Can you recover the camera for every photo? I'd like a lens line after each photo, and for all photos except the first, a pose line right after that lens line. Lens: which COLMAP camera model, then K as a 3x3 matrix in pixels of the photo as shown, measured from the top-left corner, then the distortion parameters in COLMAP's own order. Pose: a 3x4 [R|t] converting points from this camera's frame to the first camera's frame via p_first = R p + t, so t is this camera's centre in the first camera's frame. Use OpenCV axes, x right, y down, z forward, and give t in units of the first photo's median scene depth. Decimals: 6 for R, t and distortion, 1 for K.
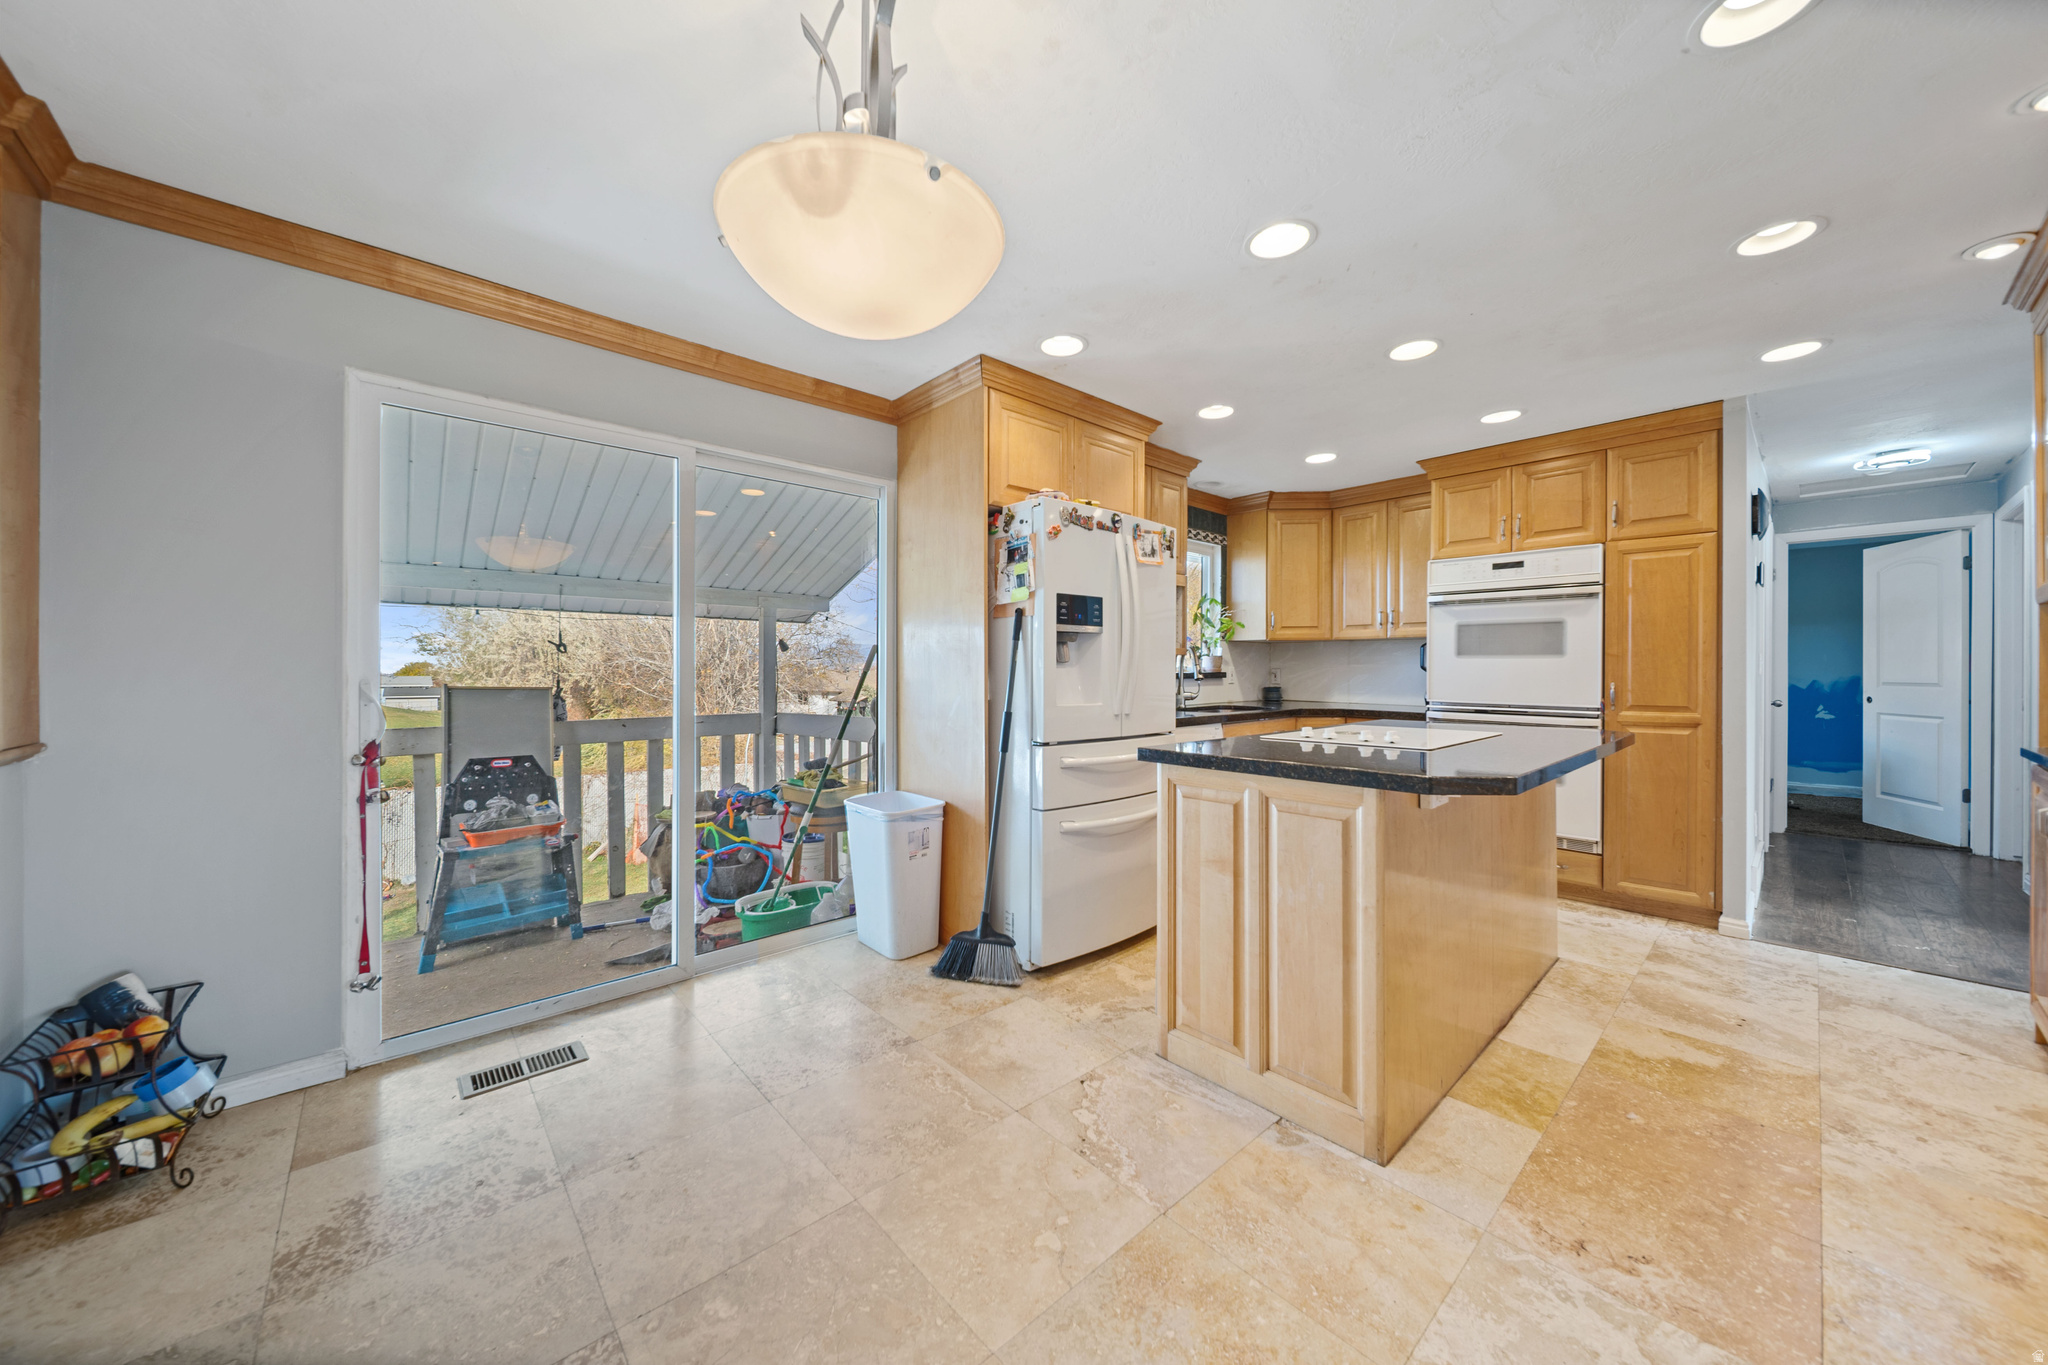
lens RADIAL K [[710.4, 0, 1023.1], [0, 710.4, 671.7], [0, 0, 1]] dist [-0.000663, -0.000280]
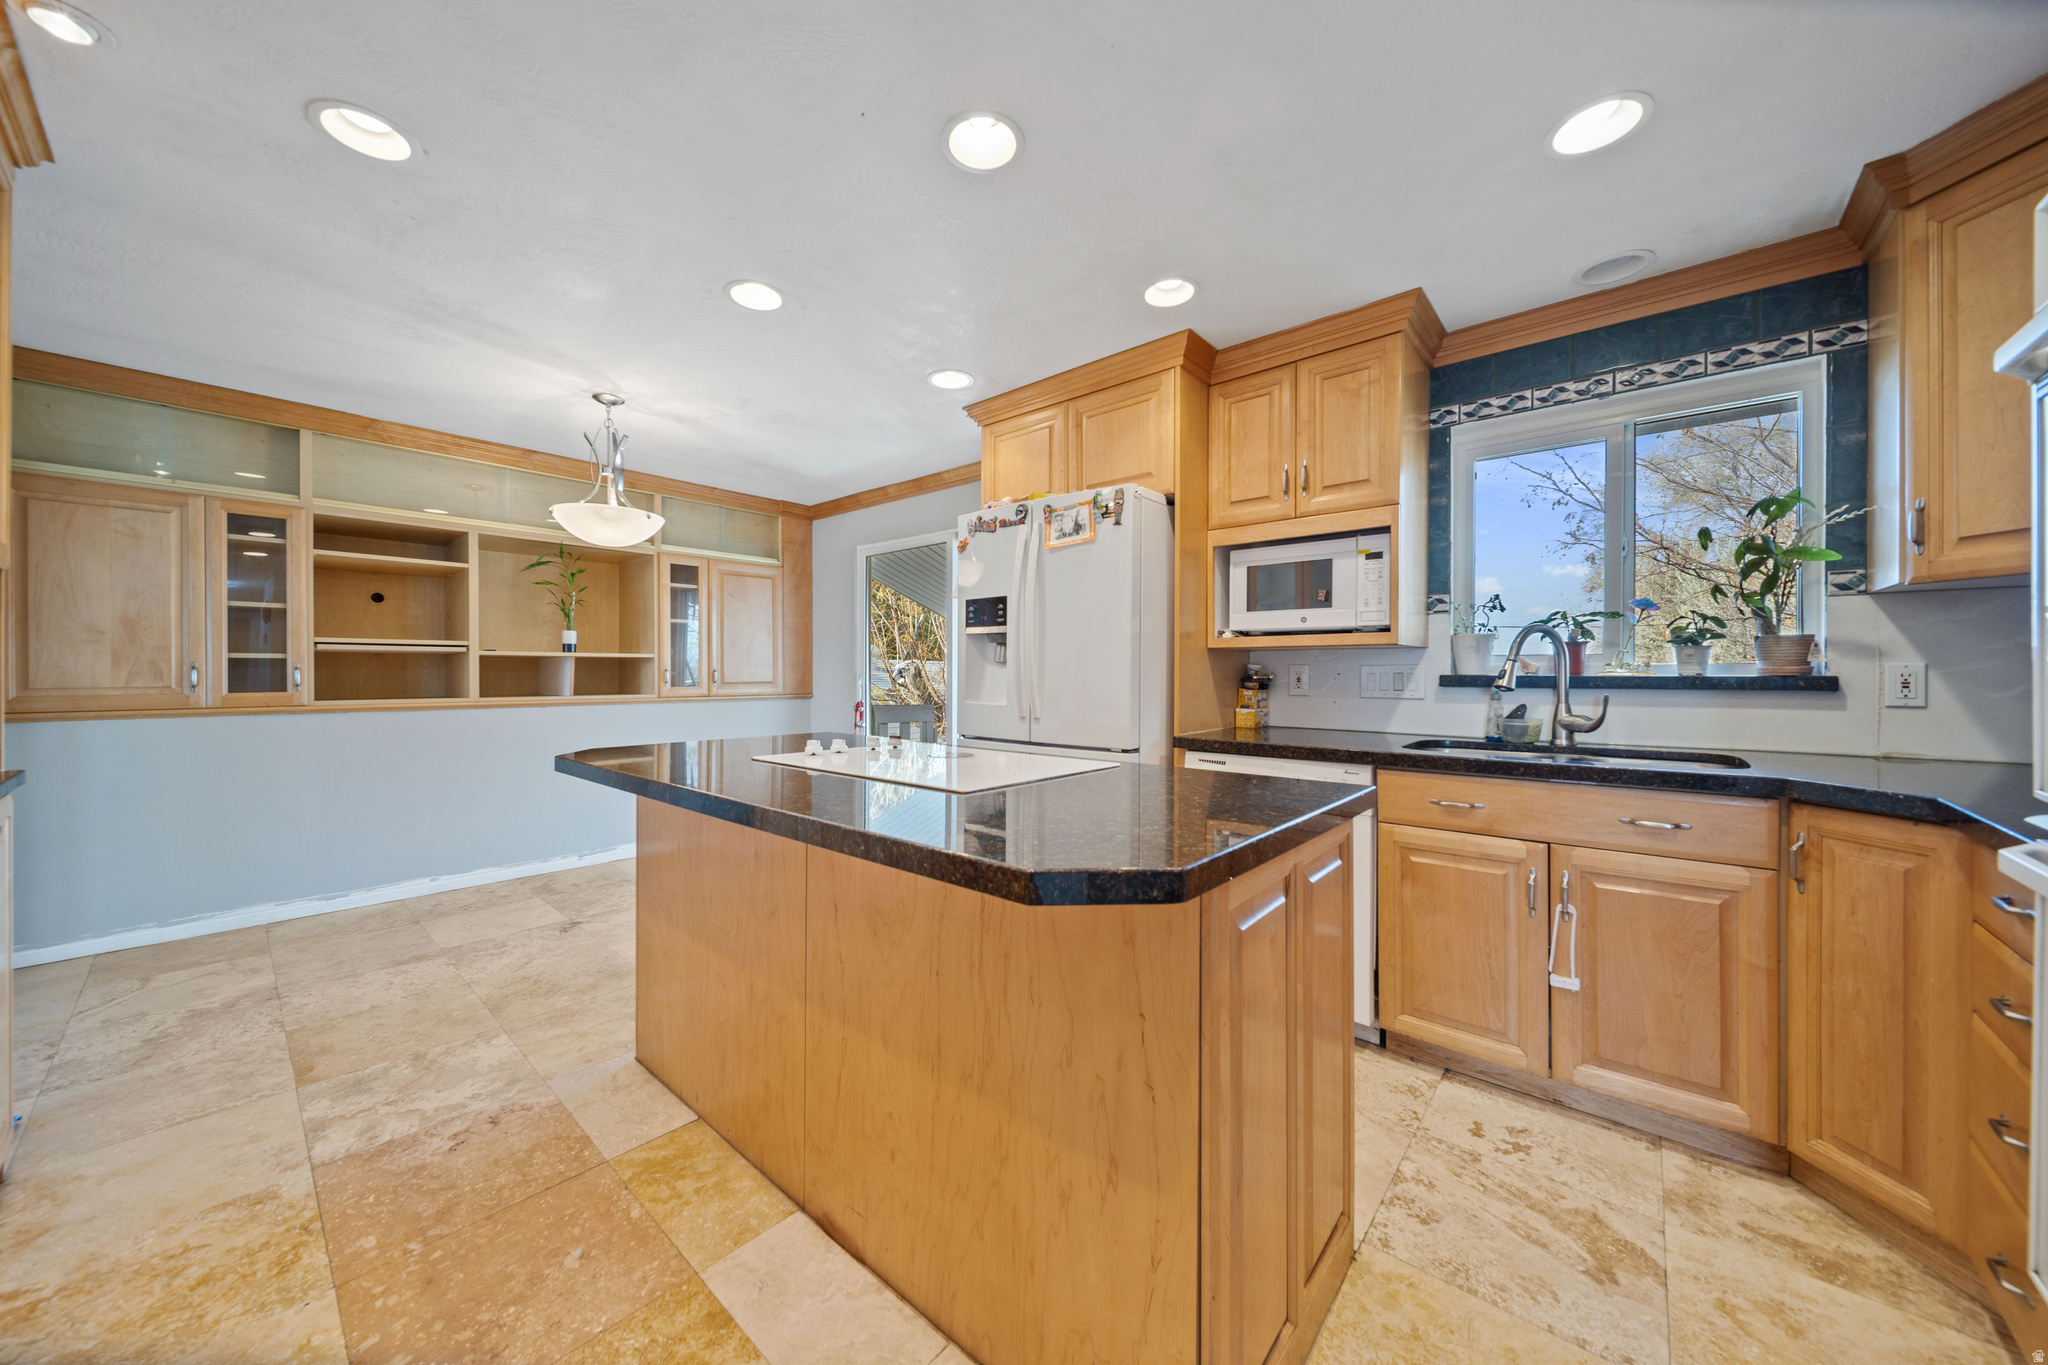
lens RADIAL K [[711.4, 0, 1022.8], [0, 711.4, 678.4], [0, 0, 1]] dist [-0.006887, -0.000255]
pose [[0.120902, 0.005166, -0.992651, 1.434554], [-0.006554, 0.999969, 0.004406, 0.007178], [0.992643, 0.005973, 0.120932, 1.189896]]
